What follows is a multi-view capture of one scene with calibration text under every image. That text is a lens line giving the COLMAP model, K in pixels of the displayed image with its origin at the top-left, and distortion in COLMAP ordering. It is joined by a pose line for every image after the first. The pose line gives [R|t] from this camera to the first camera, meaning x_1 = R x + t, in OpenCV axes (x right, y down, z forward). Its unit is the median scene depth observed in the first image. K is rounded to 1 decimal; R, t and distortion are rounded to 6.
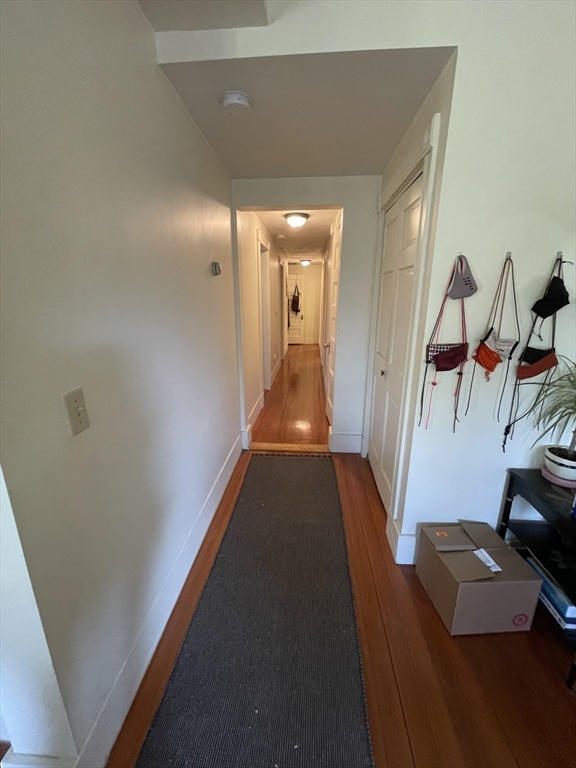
lens RADIAL K [[312.6, 0, 289.2], [0, 312.6, 381.6], [0, 0, 1]] dist [0.002931, 0.000076]
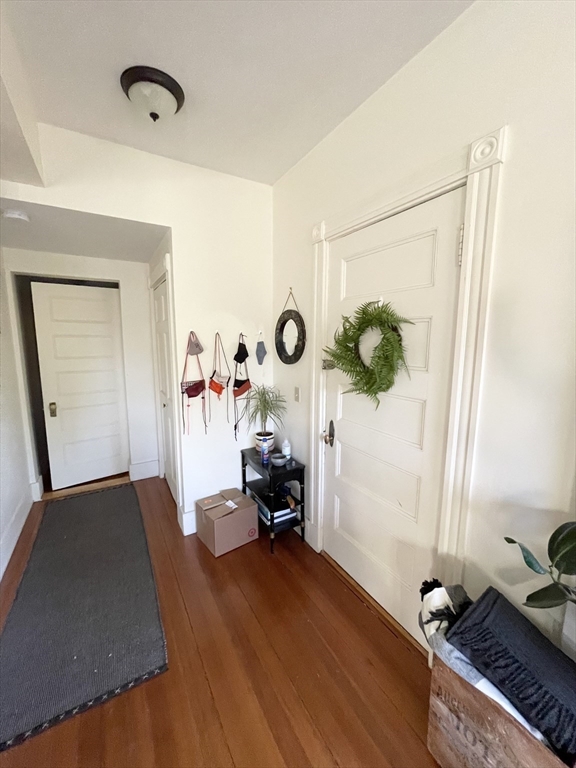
lens RADIAL K [[312.6, 0, 283.5], [0, 312.6, 381.3], [0, 0, 1]] dist [0.002931, 0.000076]
pose [[0.832655, -0.078343, 0.548223, -0.009798], [0.148976, 0.985138, -0.085490, 0.095458], [-0.533378, 0.152856, 0.831951, -0.644637]]
